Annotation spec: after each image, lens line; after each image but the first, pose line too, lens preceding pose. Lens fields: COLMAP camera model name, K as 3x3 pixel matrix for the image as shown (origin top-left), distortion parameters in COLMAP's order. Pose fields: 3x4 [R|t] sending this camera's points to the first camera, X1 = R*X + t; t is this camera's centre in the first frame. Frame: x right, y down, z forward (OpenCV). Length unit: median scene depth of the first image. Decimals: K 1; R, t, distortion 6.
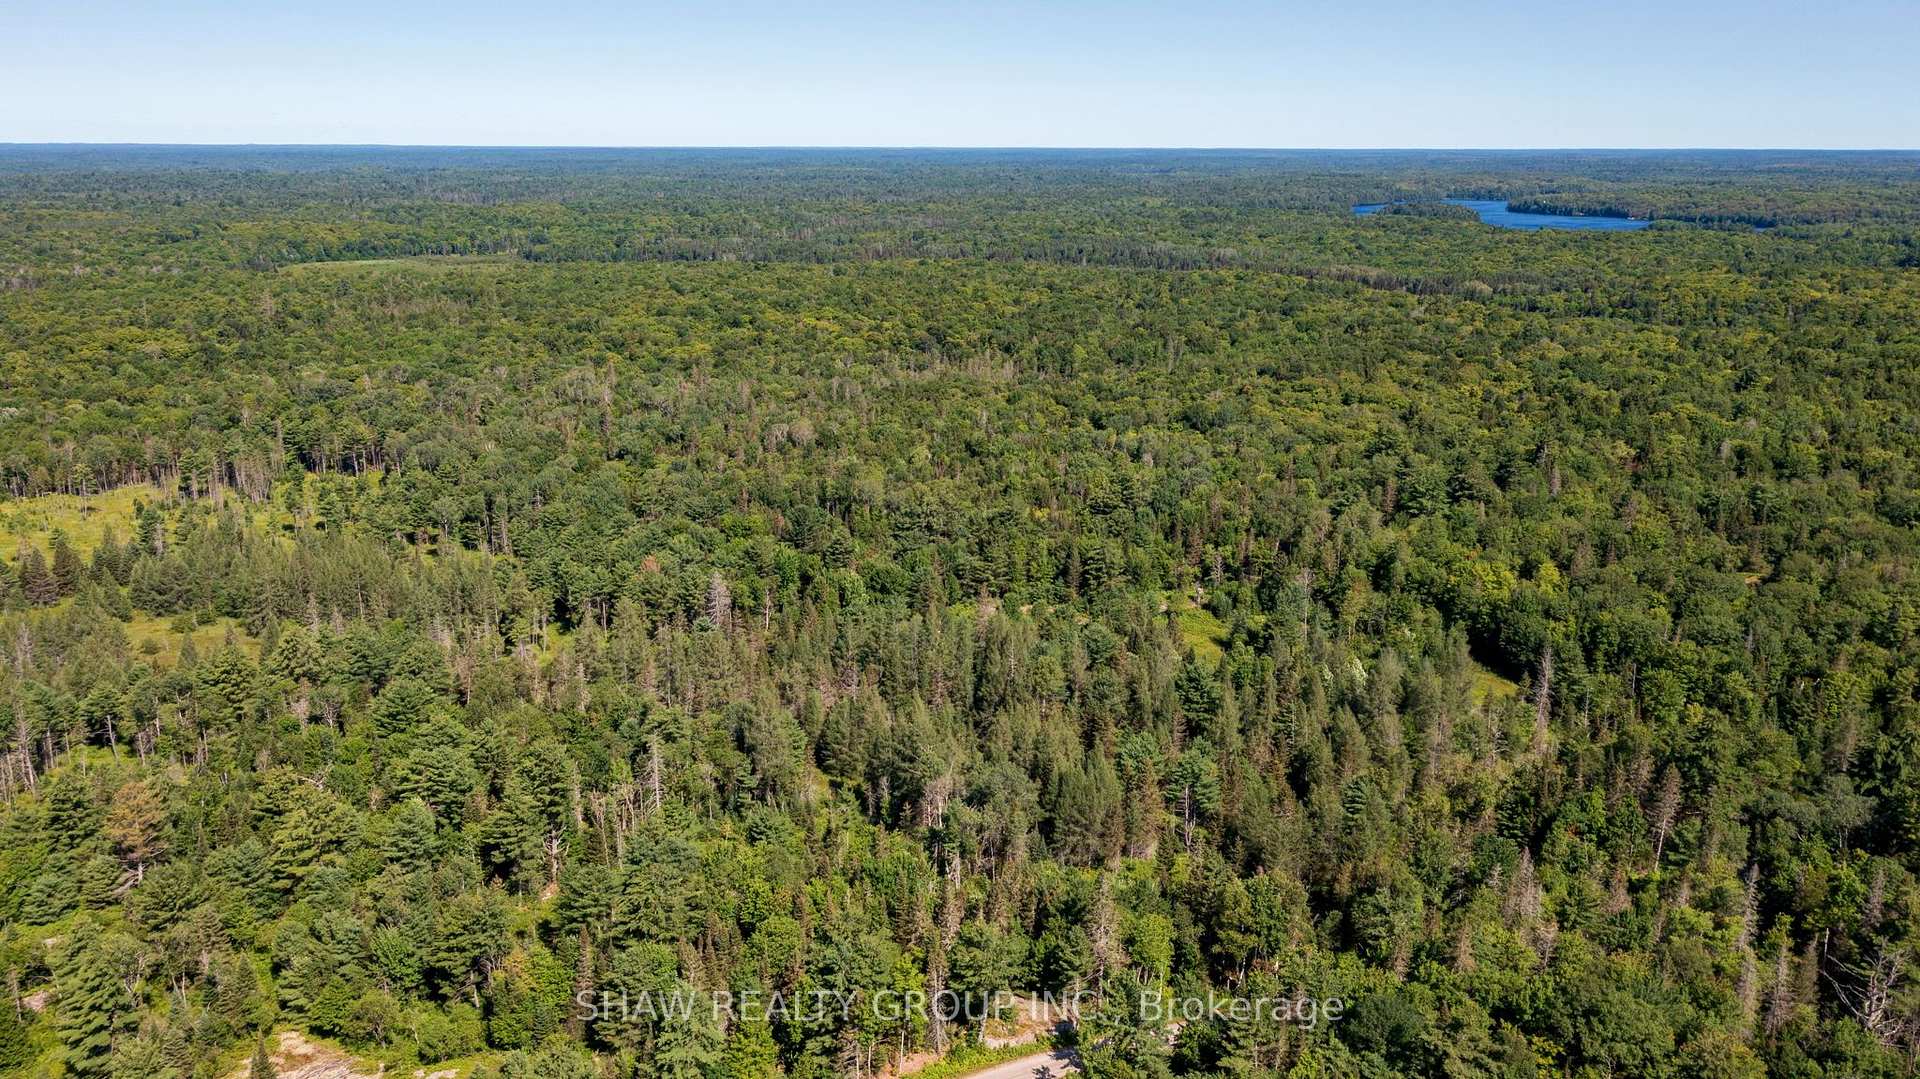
lens RADIAL K [[1556.6, 0, 960.0], [0, 1556.6, 539.5], [0, 0, 1]] dist [-0.013839, 0.019179]
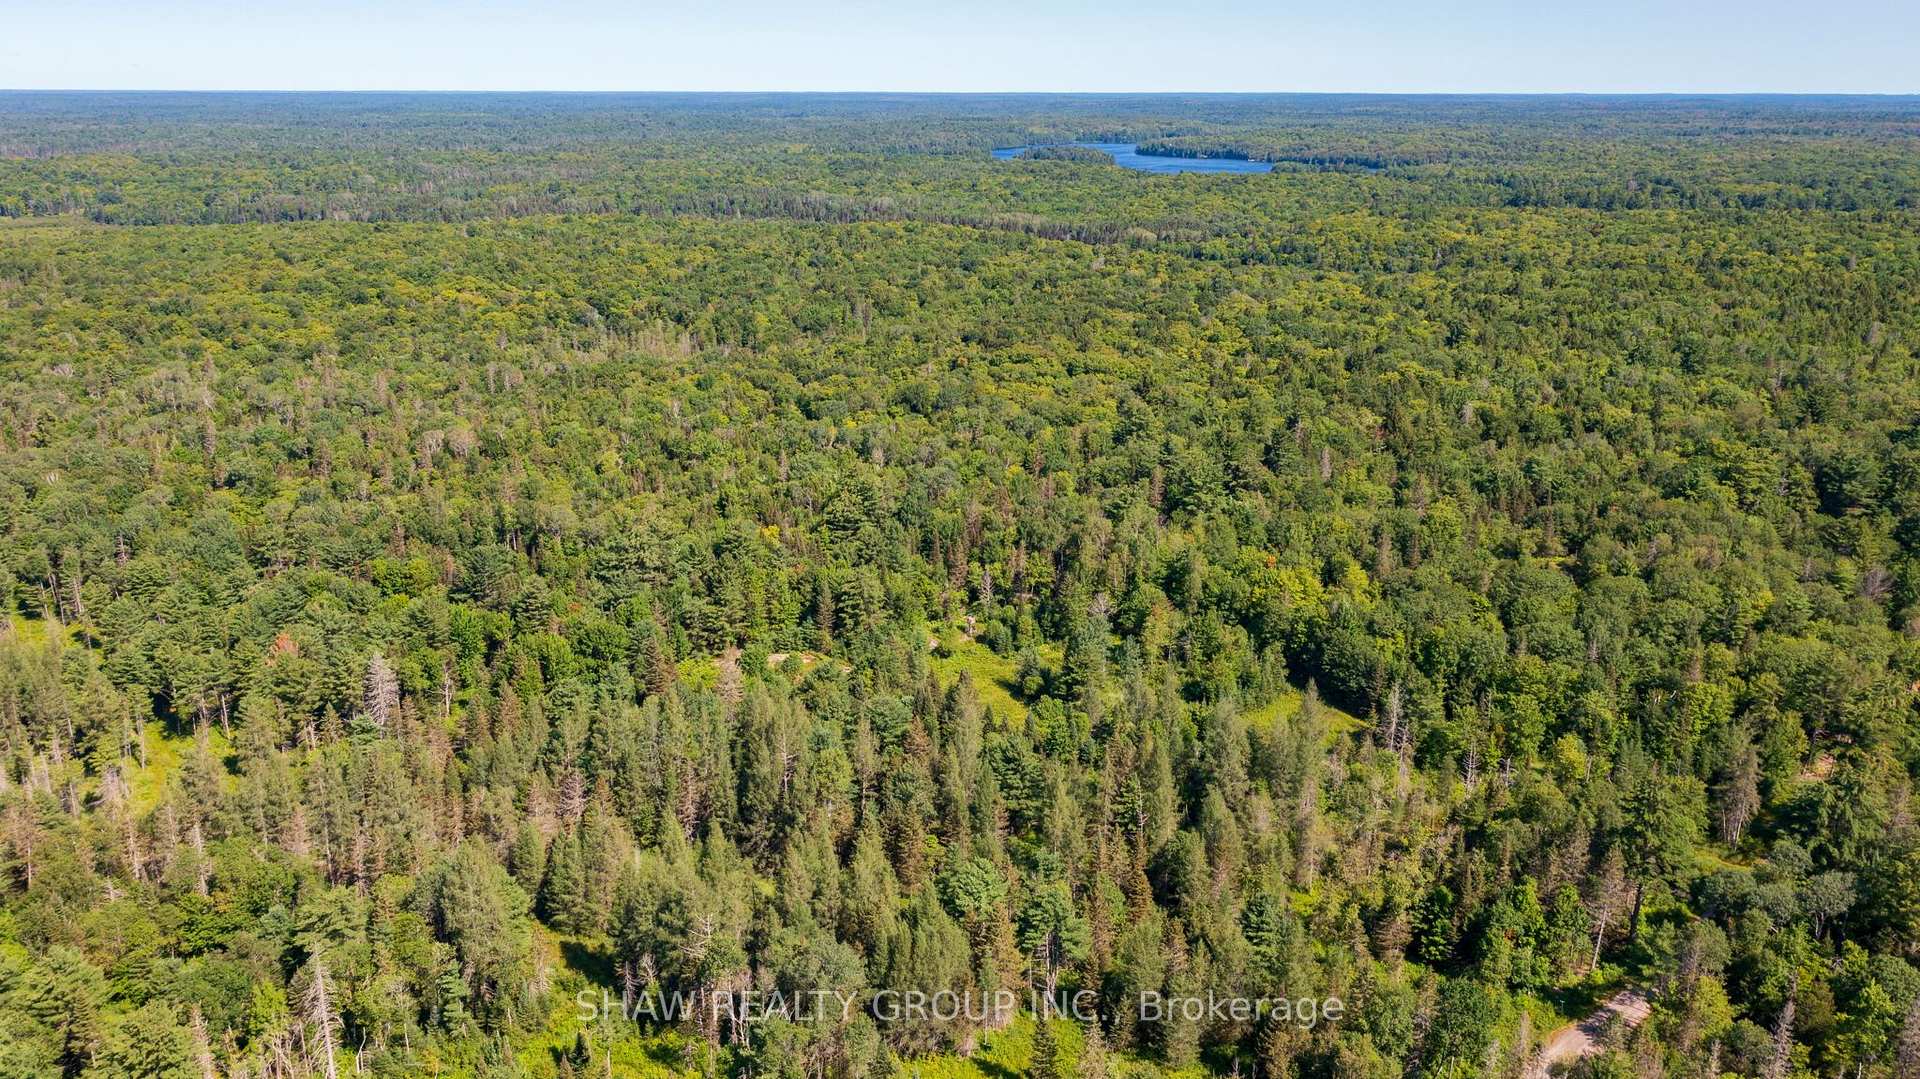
lens RADIAL K [[1556.6, 0, 960.0], [0, 1556.6, 539.5], [0, 0, 1]] dist [-0.013839, 0.019179]
pose [[0.973738, -0.062583, 0.218902, -0.032060], [0.055197, 0.997686, 0.039700, -0.040304], [-0.220880, -0.026575, 0.974939, 0.149021]]
